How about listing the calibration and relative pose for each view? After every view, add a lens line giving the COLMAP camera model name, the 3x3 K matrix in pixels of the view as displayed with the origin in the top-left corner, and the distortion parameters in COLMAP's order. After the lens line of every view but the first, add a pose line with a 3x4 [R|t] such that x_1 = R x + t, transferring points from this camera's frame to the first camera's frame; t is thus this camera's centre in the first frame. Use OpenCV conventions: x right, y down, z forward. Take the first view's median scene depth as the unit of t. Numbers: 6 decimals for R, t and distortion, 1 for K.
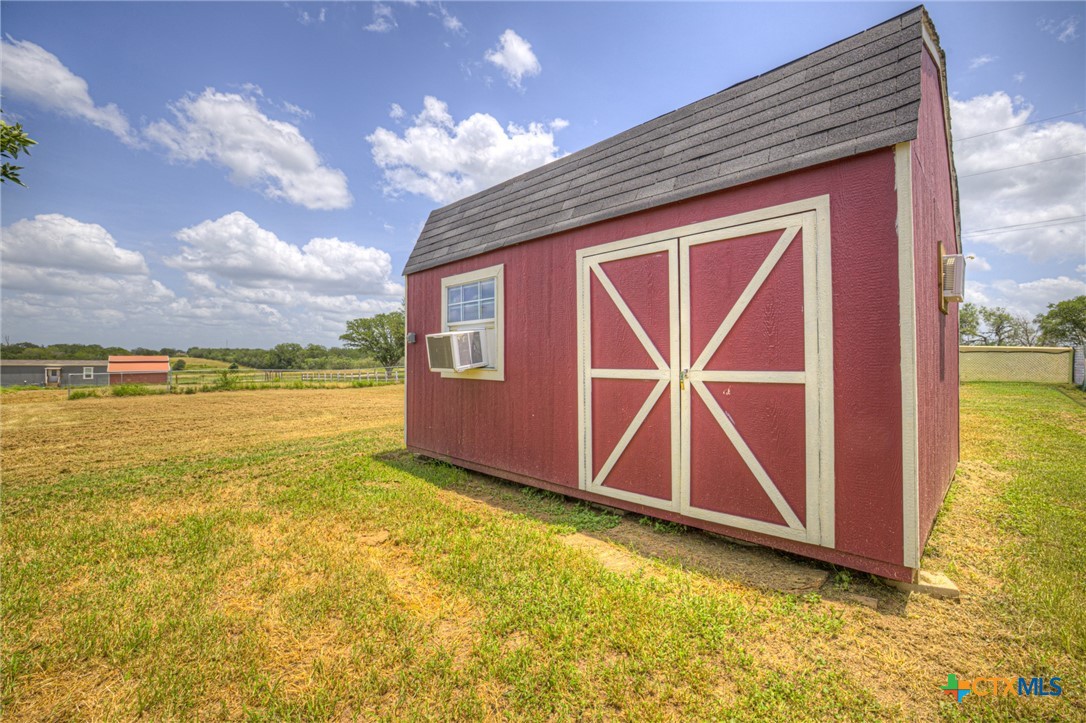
lens RADIAL K [[459.6, 0, 540.0], [0, 459.6, 358.3], [0, 0, 1]] dist [-0.000624, 0.000560]
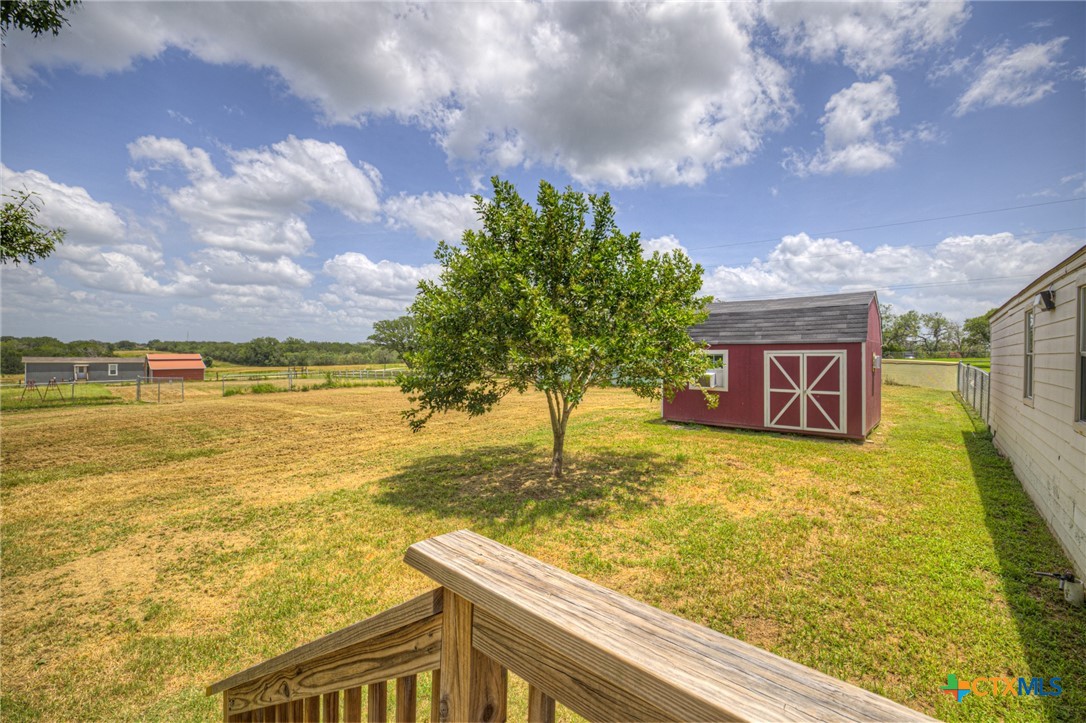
lens RADIAL K [[459.6, 0, 540.0], [0, 459.6, 358.3], [0, 0, 1]] dist [-0.000624, 0.000560]
pose [[0.997886, 0.001447, 0.064975, -0.200815], [-0.002394, 0.999892, 0.014505, -0.027448], [-0.064947, -0.014630, 0.997781, -0.247681]]
